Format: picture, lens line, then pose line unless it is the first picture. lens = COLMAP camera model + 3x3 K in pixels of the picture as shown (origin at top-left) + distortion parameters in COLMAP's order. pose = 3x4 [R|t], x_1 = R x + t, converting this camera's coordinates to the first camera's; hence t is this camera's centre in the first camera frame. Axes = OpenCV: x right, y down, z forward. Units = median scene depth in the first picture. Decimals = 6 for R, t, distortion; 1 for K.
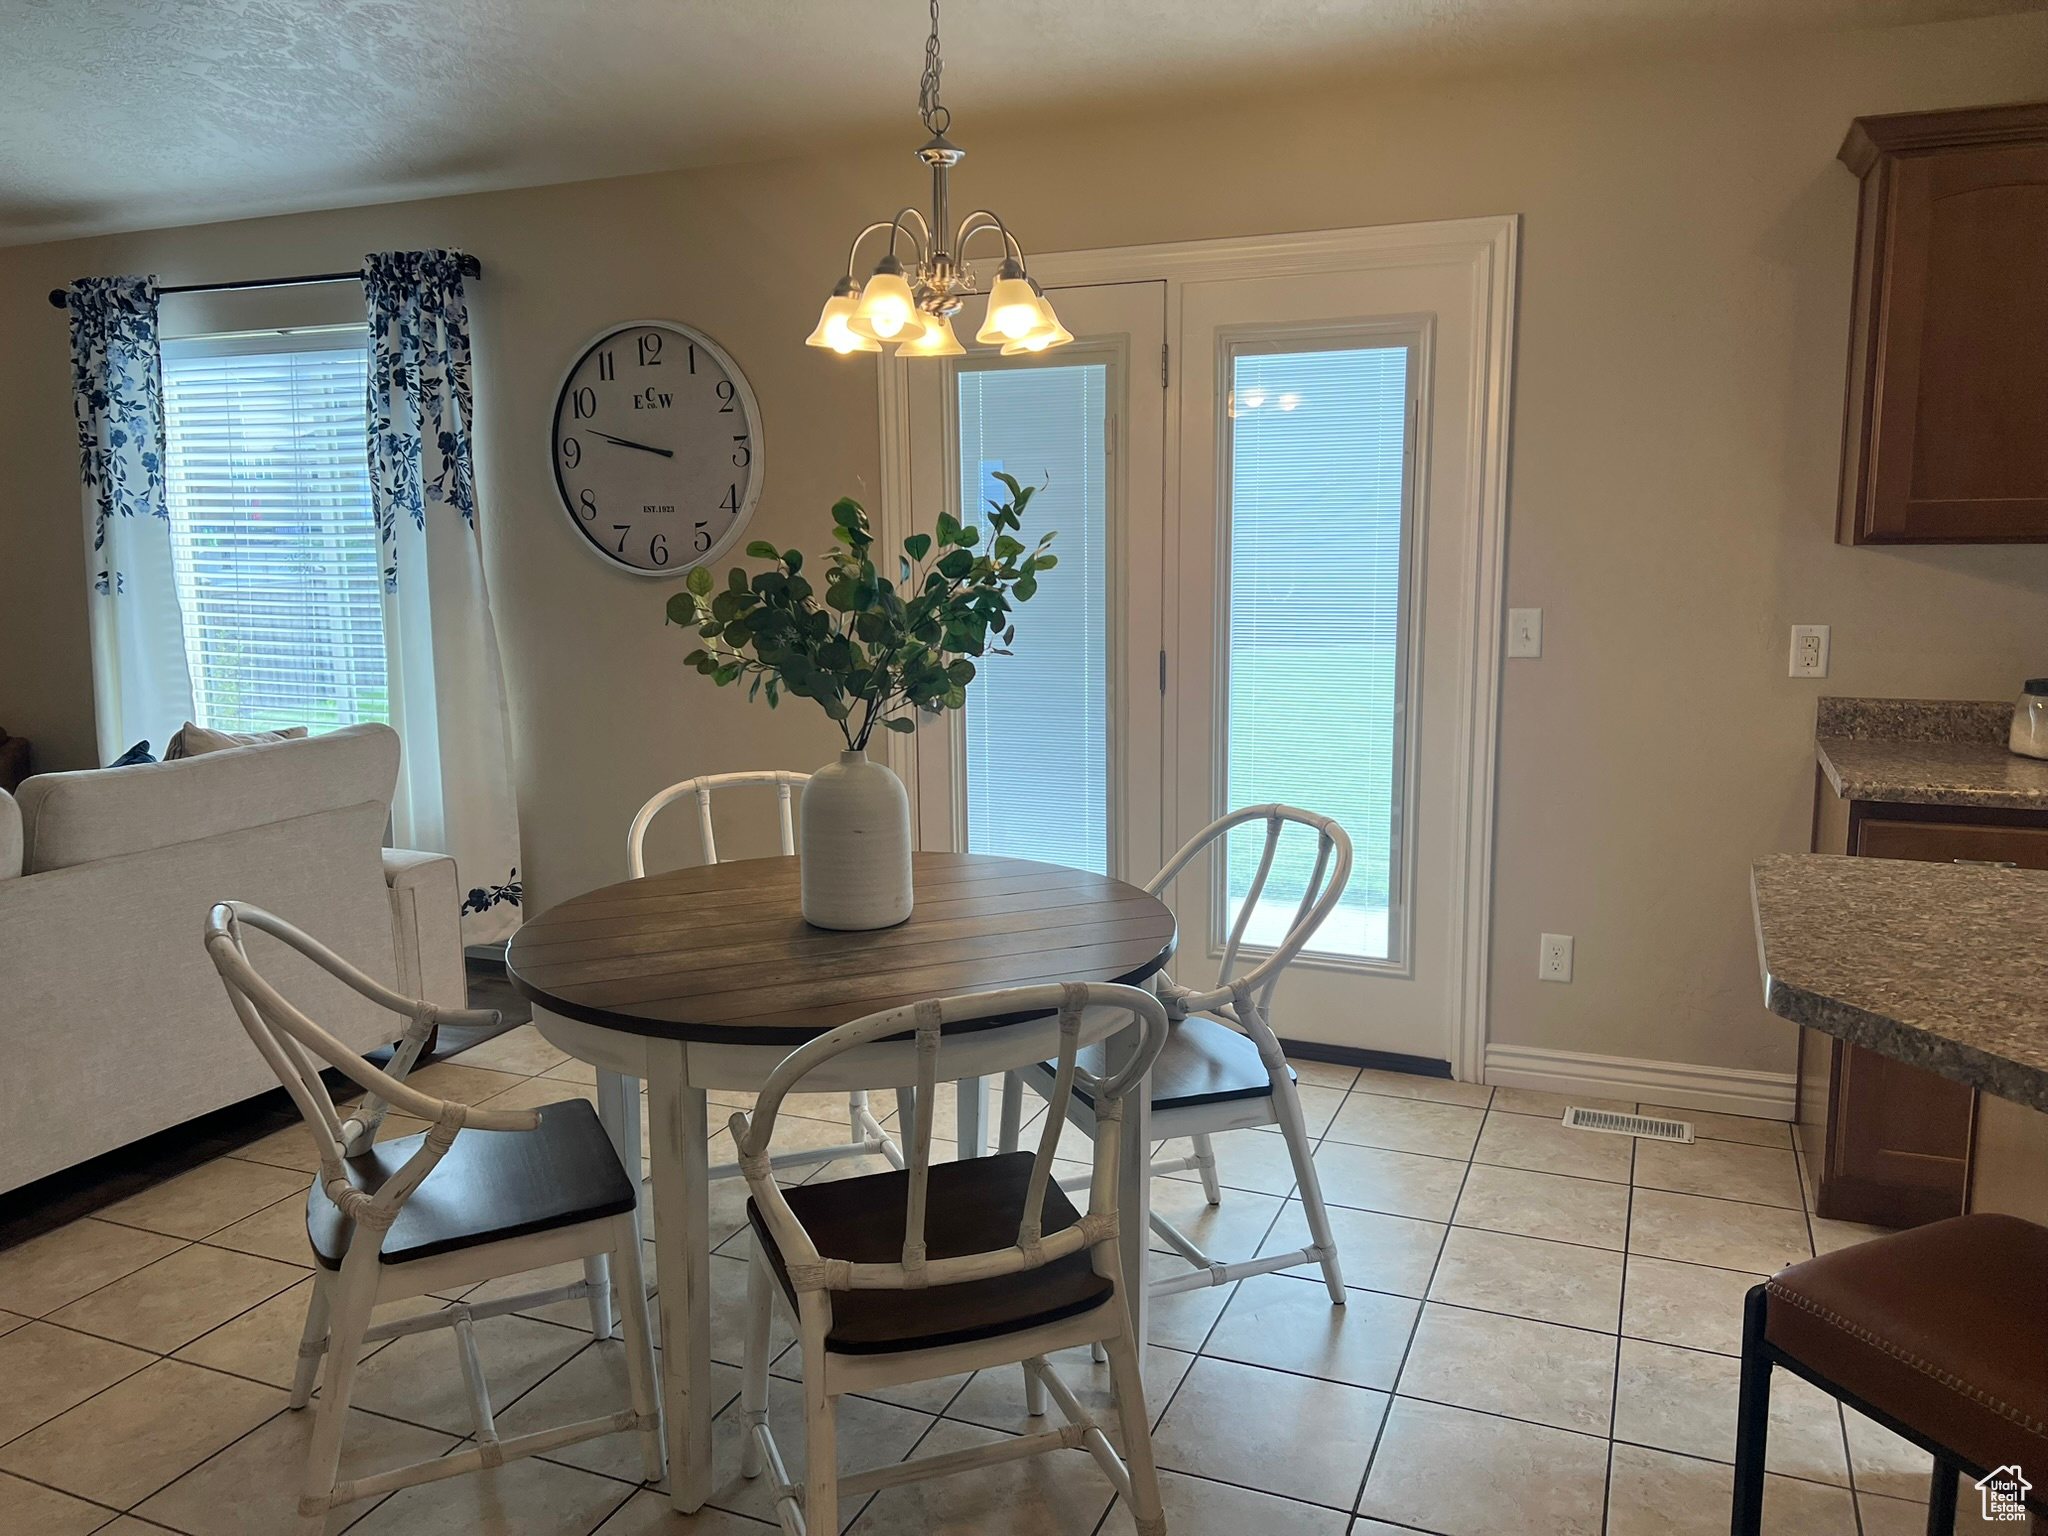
lens RADIAL K [[1553.5, 0, 1026.0], [0, 1553.5, 766.8], [0, 0, 1]] dist [0.064011, -0.025645]
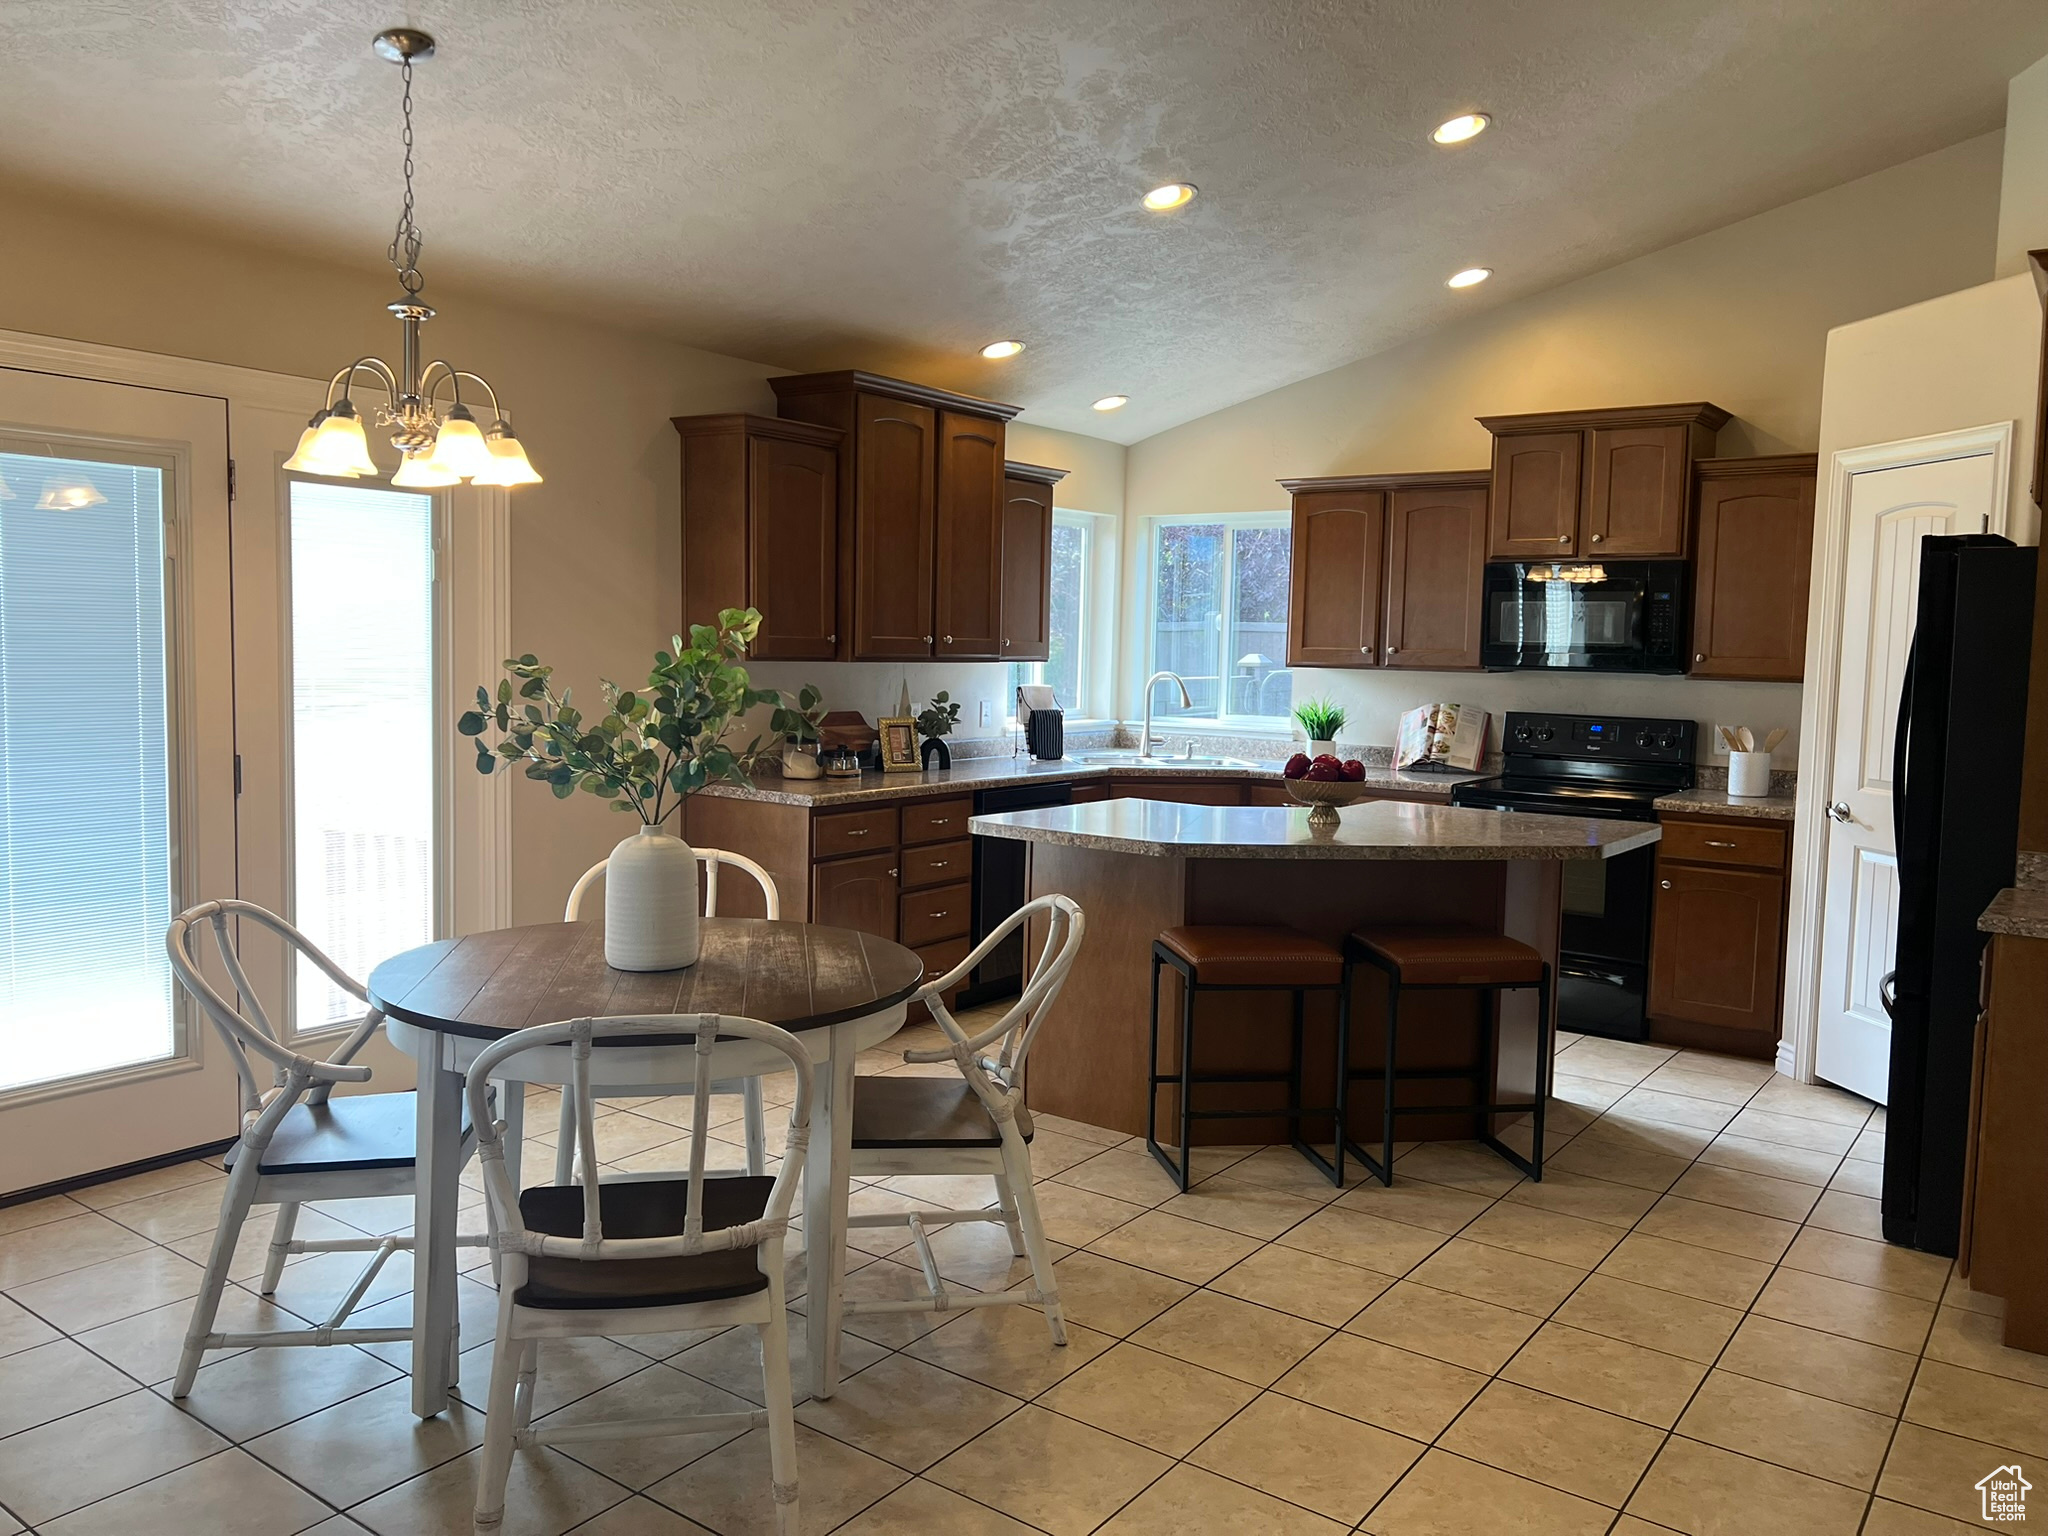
lens RADIAL K [[1553.5, 0, 1025.1], [0, 1553.5, 760.0], [0, 0, 1]] dist [0.064011, -0.025645]
pose [[0.223561, -0.061526, 0.972746, -0.997615], [0.123501, 0.991750, 0.034344, -0.053644], [-0.966834, 0.112457, 0.229316, 0.333724]]
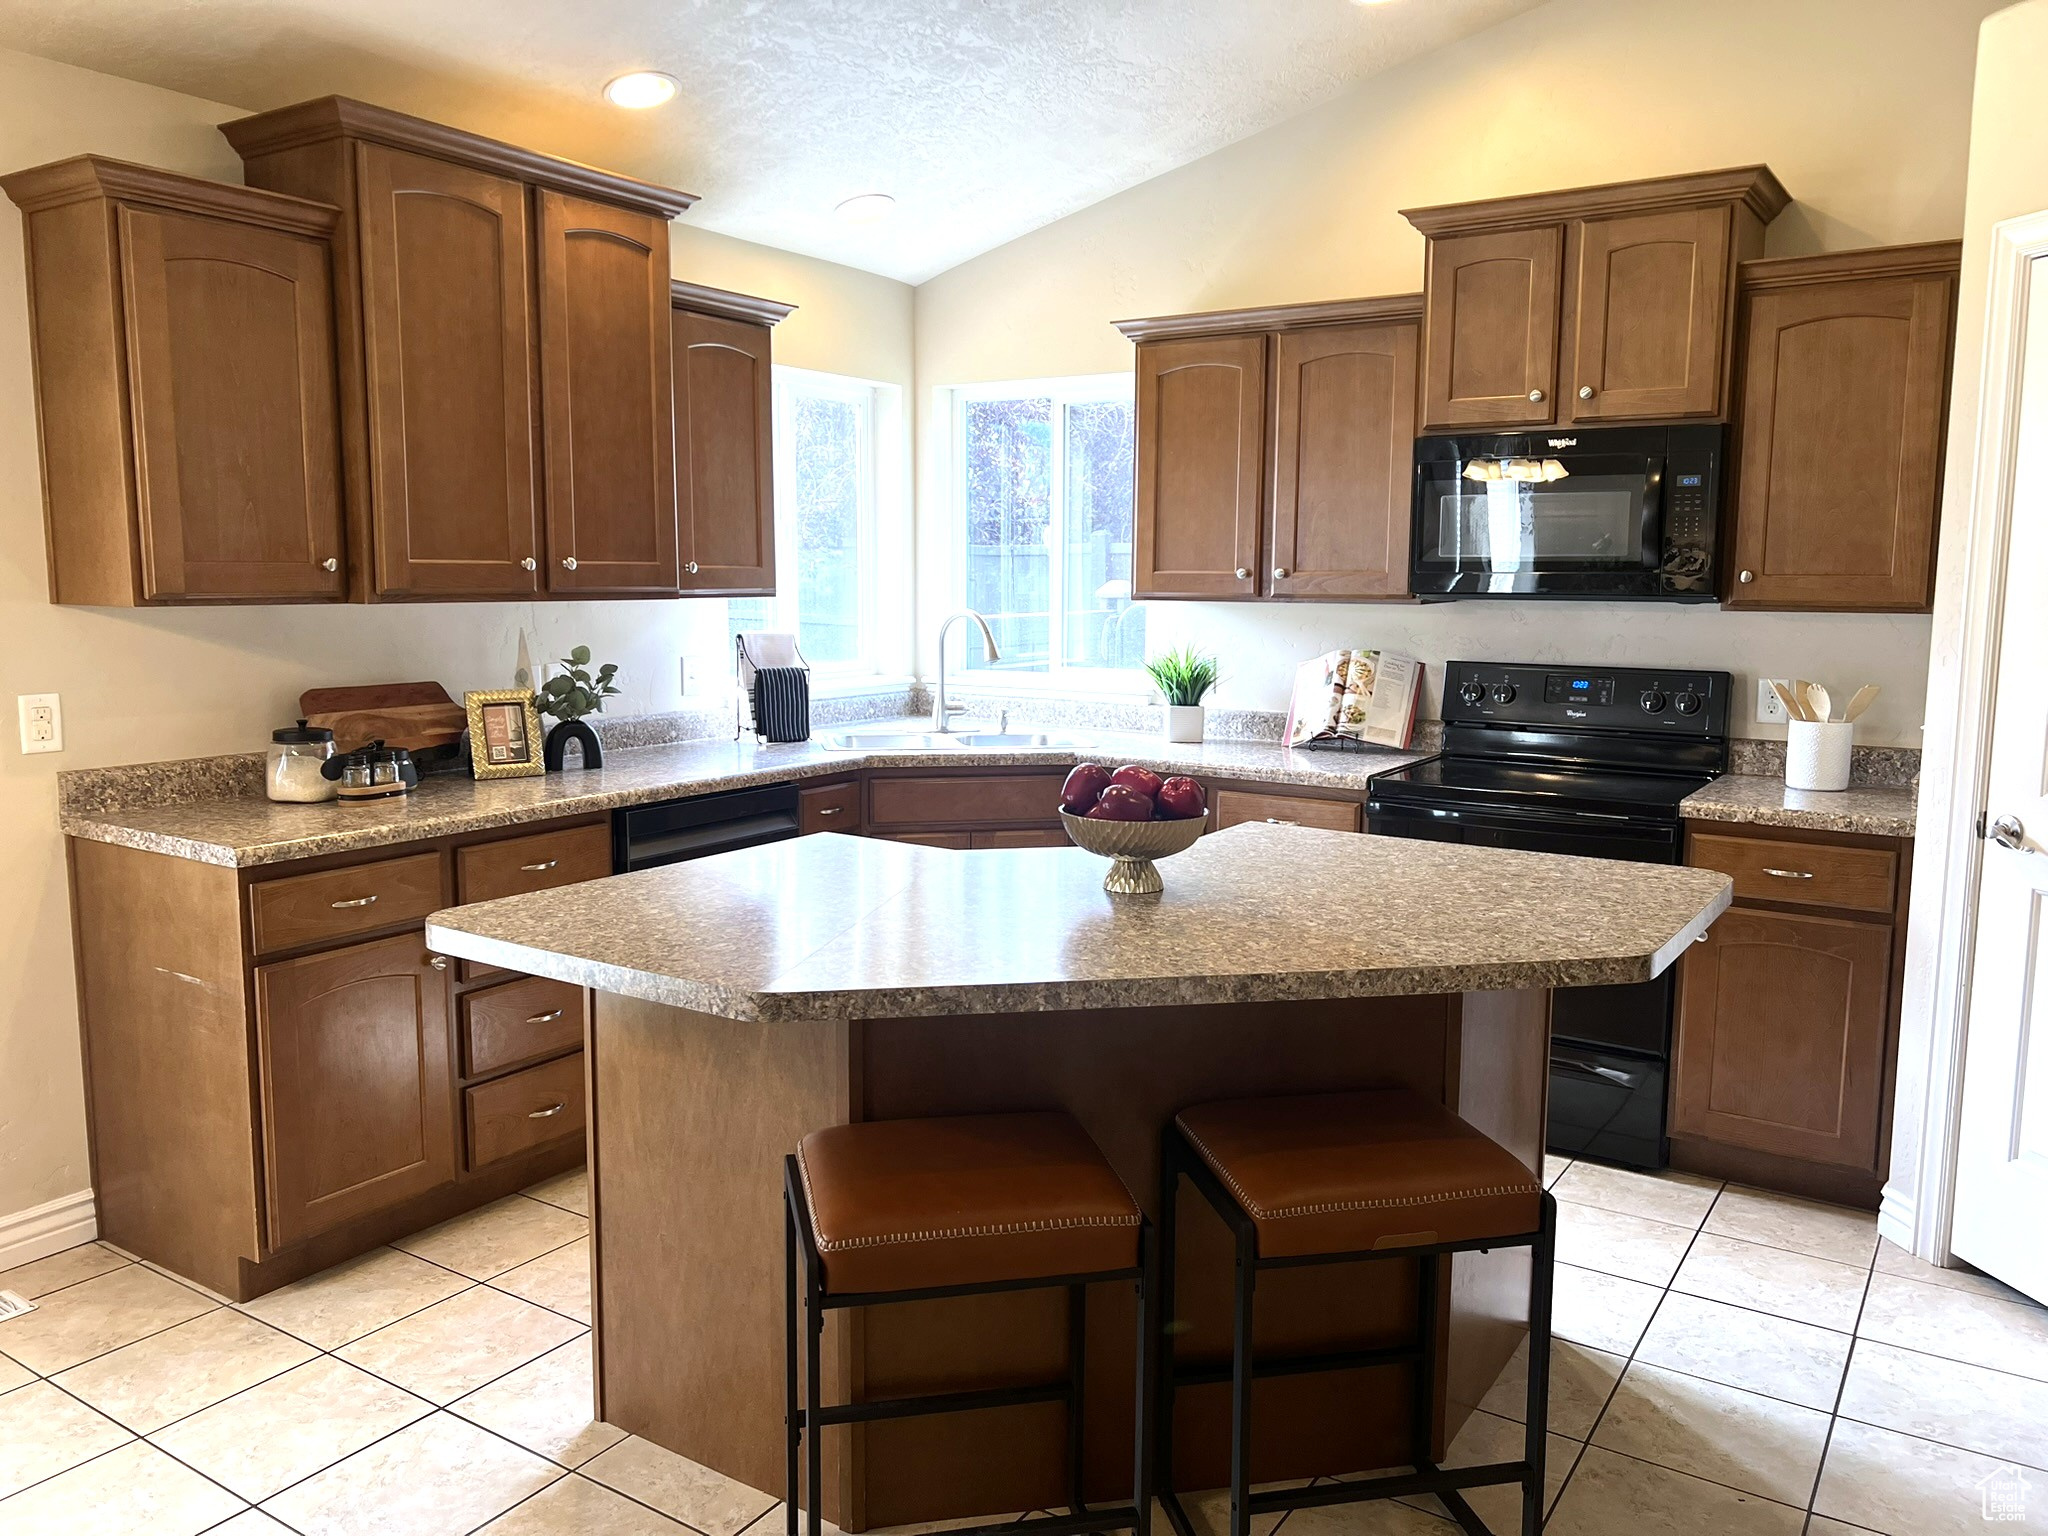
lens RADIAL K [[1553.5, 0, 1029.0], [0, 1553.5, 761.8], [0, 0, 1]] dist [0.064011, -0.025645]
pose [[0.177120, -0.112756, 0.977709, -0.305055], [0.141067, 0.986066, 0.088165, -0.054536], [-0.974027, 0.122307, 0.190558, 0.295909]]
